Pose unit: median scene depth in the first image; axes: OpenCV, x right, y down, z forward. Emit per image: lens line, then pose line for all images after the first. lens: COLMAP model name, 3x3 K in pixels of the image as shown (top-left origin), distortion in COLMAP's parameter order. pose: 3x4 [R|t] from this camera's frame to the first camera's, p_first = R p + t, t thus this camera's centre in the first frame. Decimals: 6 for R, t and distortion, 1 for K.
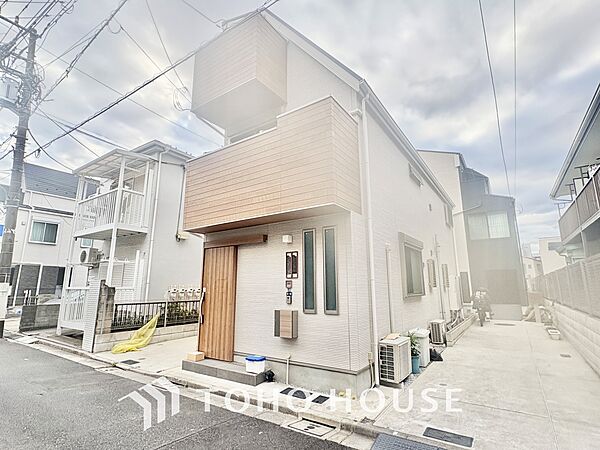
lens RADIAL K [[307.2, 0, 296.6], [0, 307.2, 224.2], [0, 0, 1]] dist [0.002797, -0.001400]
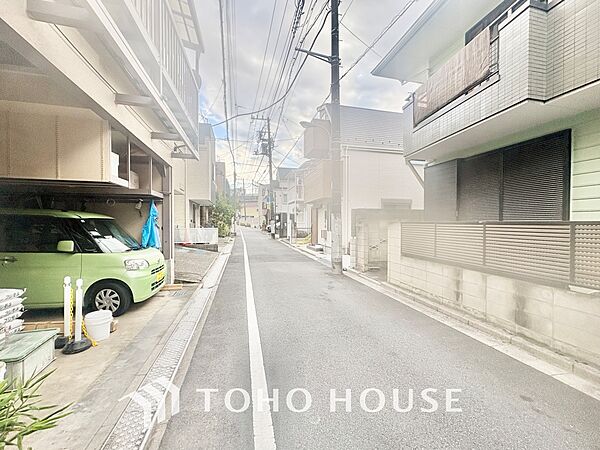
lens RADIAL K [[239.4, 0, 298.5], [0, 239.4, 223.8], [0, 0, 1]] dist [-0.000562, 0.000762]
pose [[0.749237, 0.012985, -0.662175, 1.059488], [0.123653, 0.979485, 0.159118, -0.153700], [0.650656, -0.201097, 0.732261, -0.714999]]
